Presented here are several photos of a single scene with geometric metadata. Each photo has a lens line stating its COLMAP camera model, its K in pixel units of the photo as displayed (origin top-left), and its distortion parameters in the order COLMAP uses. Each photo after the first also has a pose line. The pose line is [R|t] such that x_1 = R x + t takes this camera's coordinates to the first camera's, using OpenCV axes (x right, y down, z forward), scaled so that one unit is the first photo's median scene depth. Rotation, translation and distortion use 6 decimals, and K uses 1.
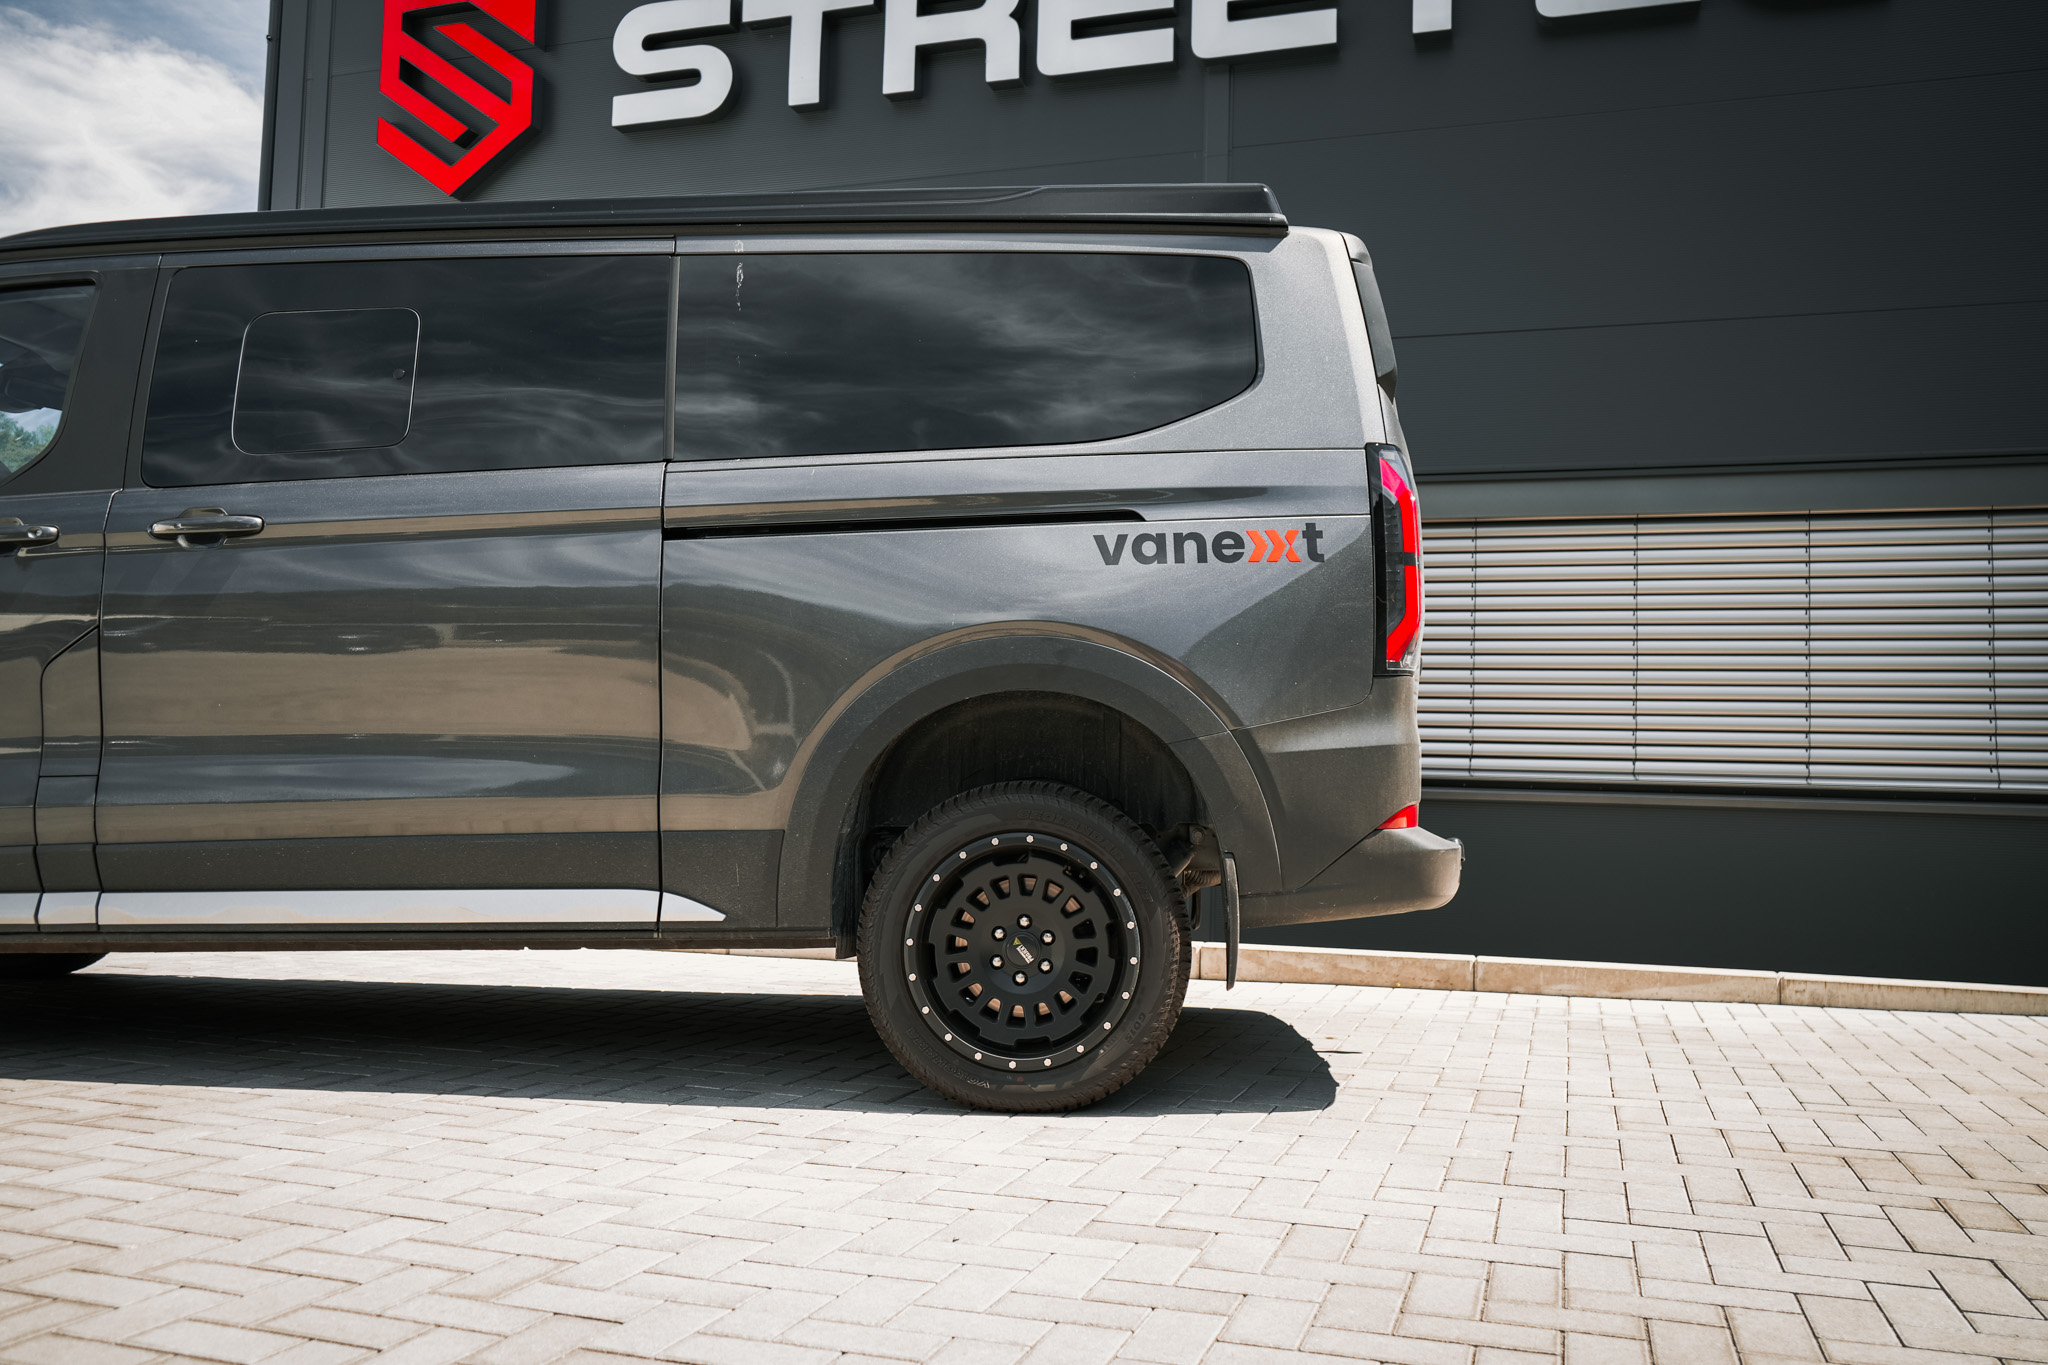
lens RADIAL K [[1576.5, 0, 1024.0], [0, 1576.5, 682.5], [0, 0, 1]] dist [-0.028693, 0.000410]
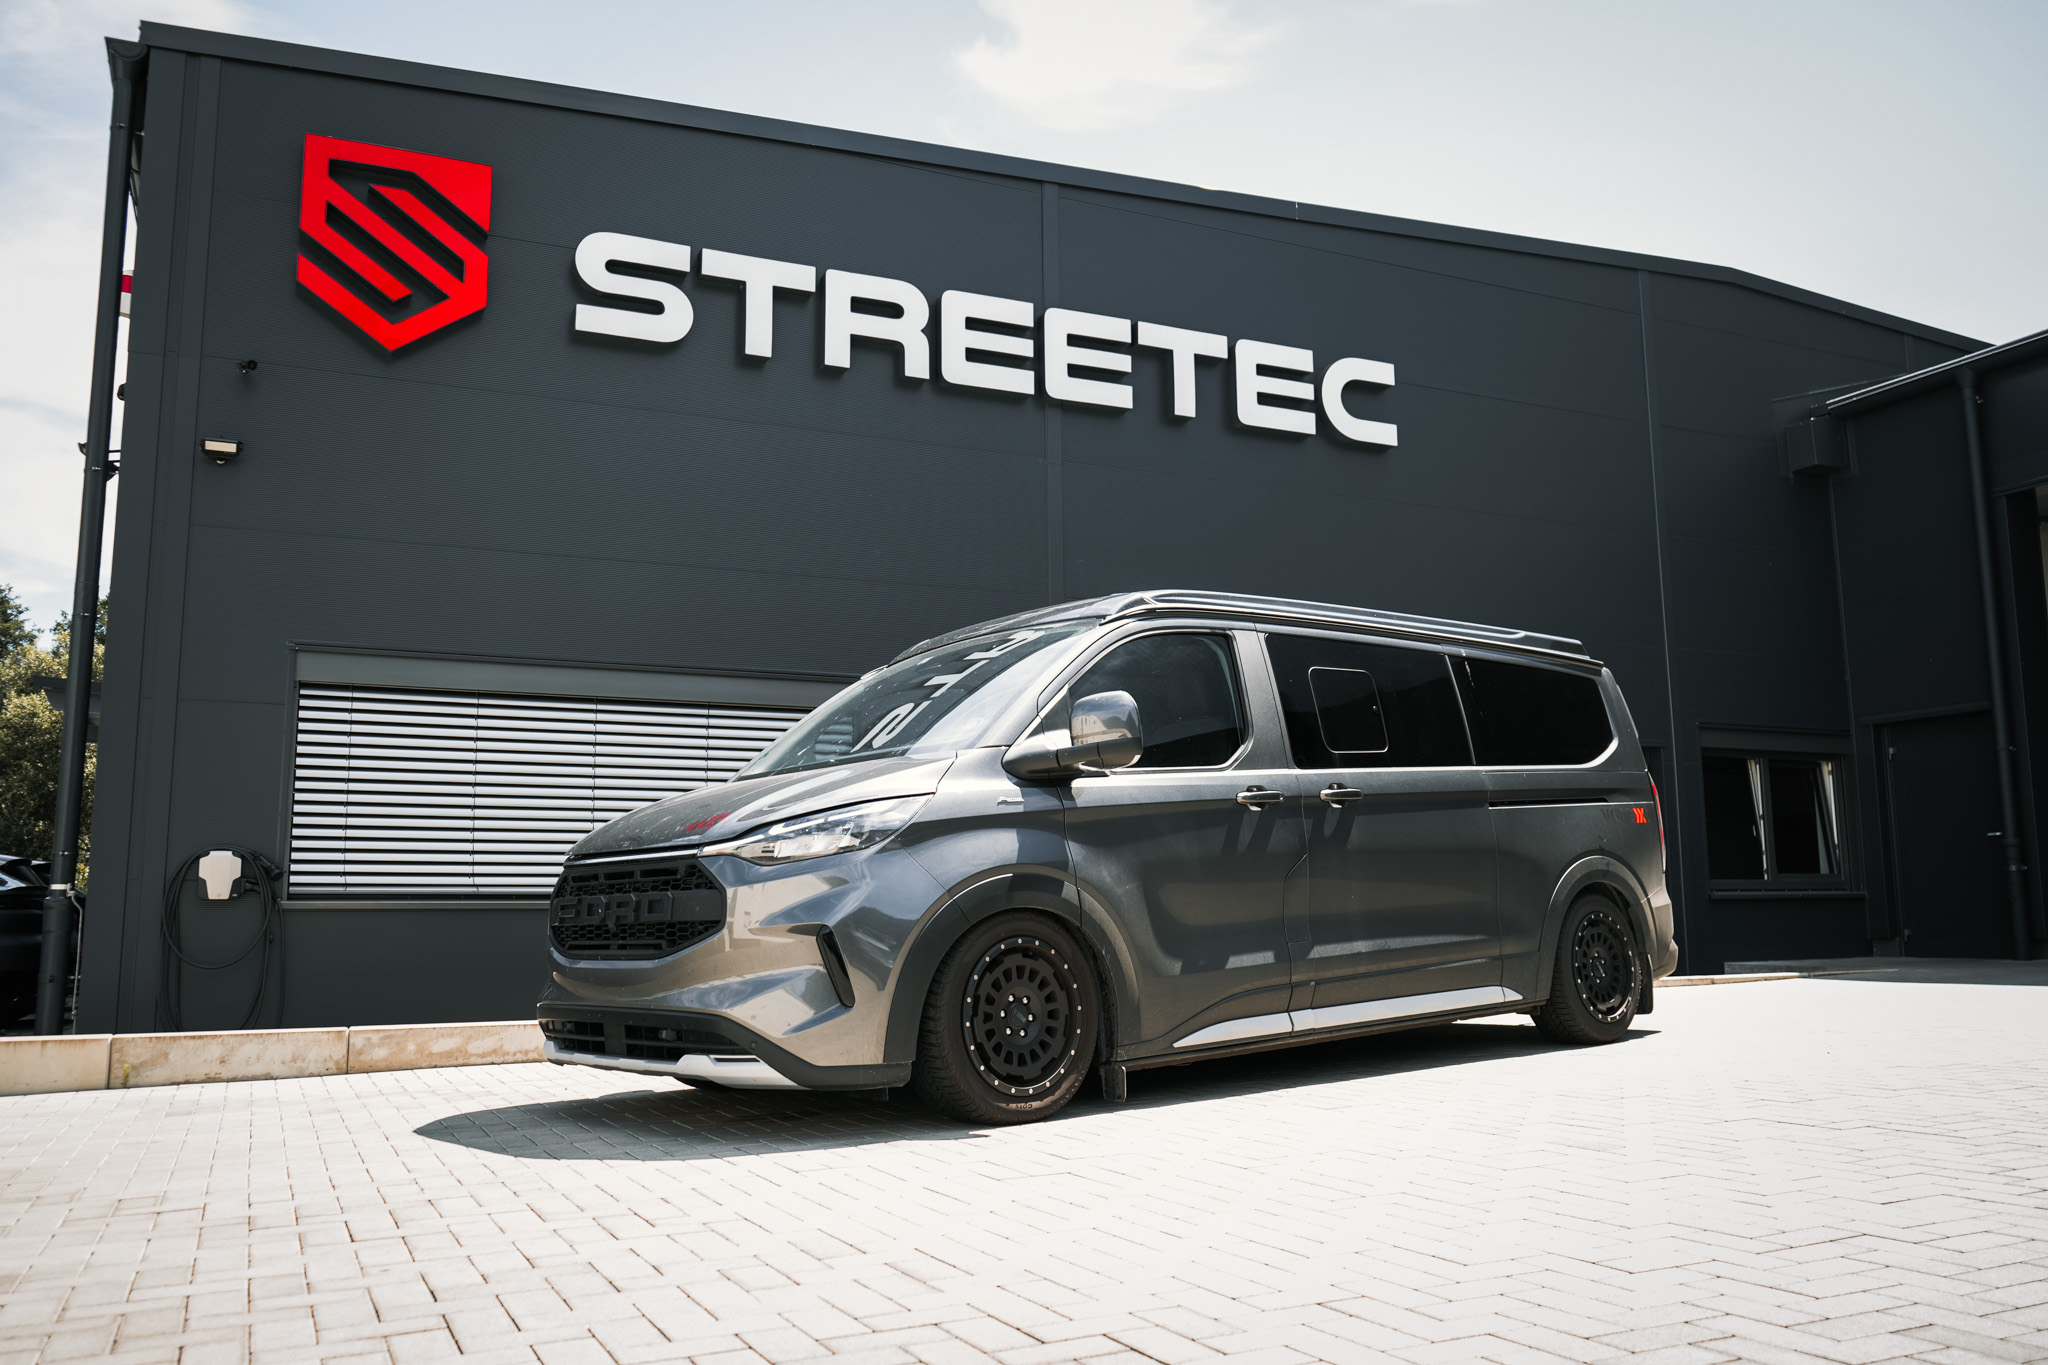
lens RADIAL K [[1576.5, 0, 1024.0], [0, 1576.5, 682.5], [0, 0, 1]] dist [-0.028693, 0.000410]
pose [[0.725989, 0.057929, 0.685262, -0.984021], [-0.009637, 0.997205, -0.074089, -0.027227], [-0.687639, 0.047184, 0.724518, -0.033325]]
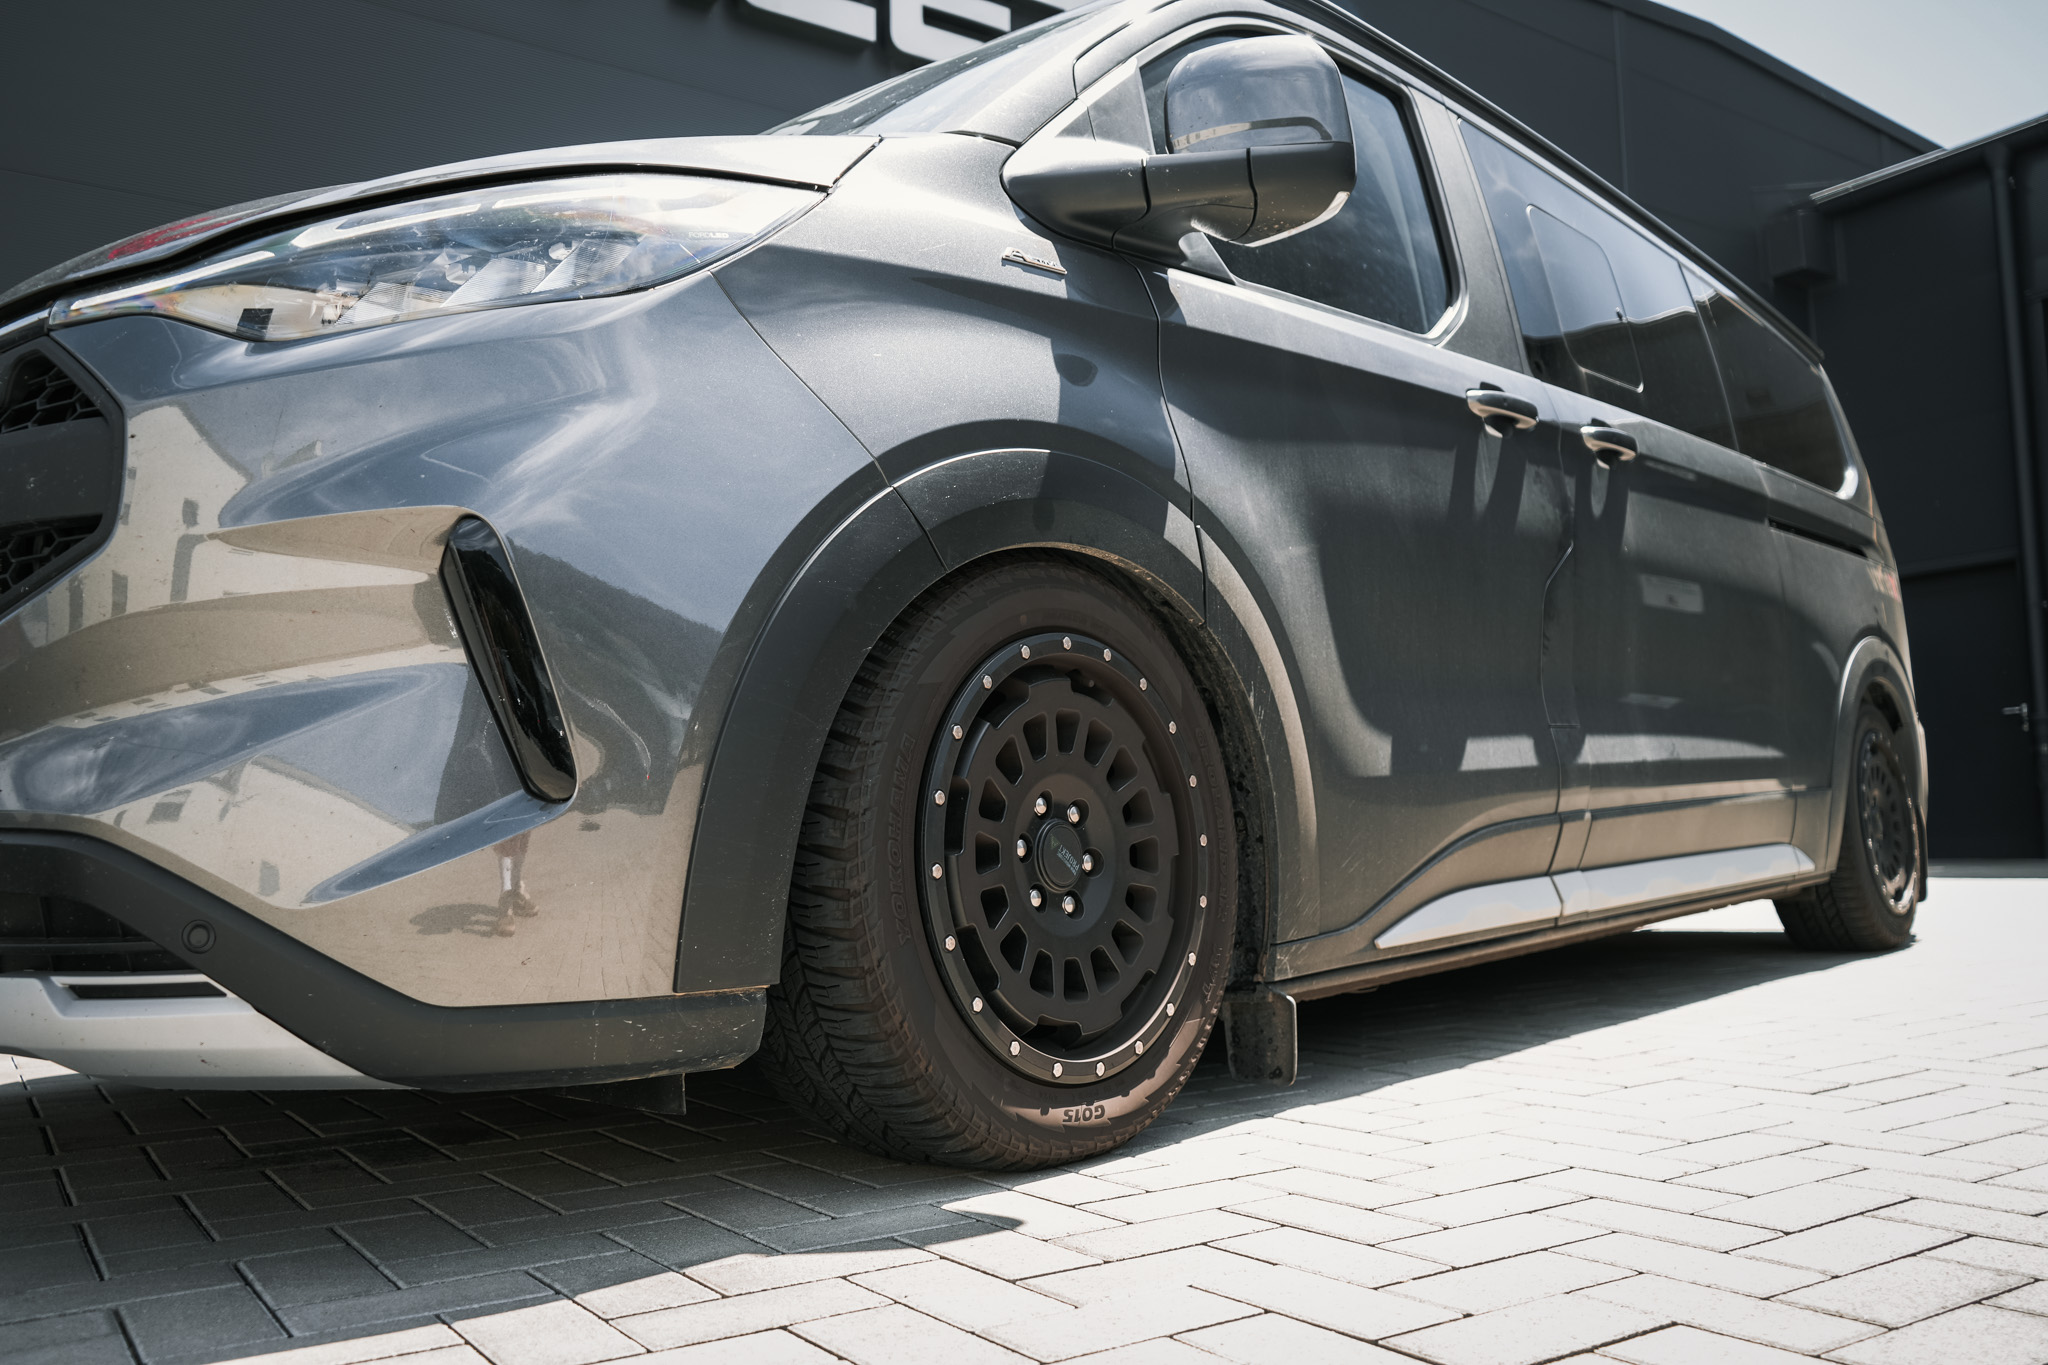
lens RADIAL K [[1591.2, 0, 1010.2], [0, 1591.2, 675.5], [0, 0, 1]] dist [-0.007328, -0.000867]
pose [[0.623553, 0.041243, 0.780693, -0.692247], [-0.014471, 0.999045, -0.041220, 0.052473], [-0.781647, 0.014406, 0.623554, 0.340246]]
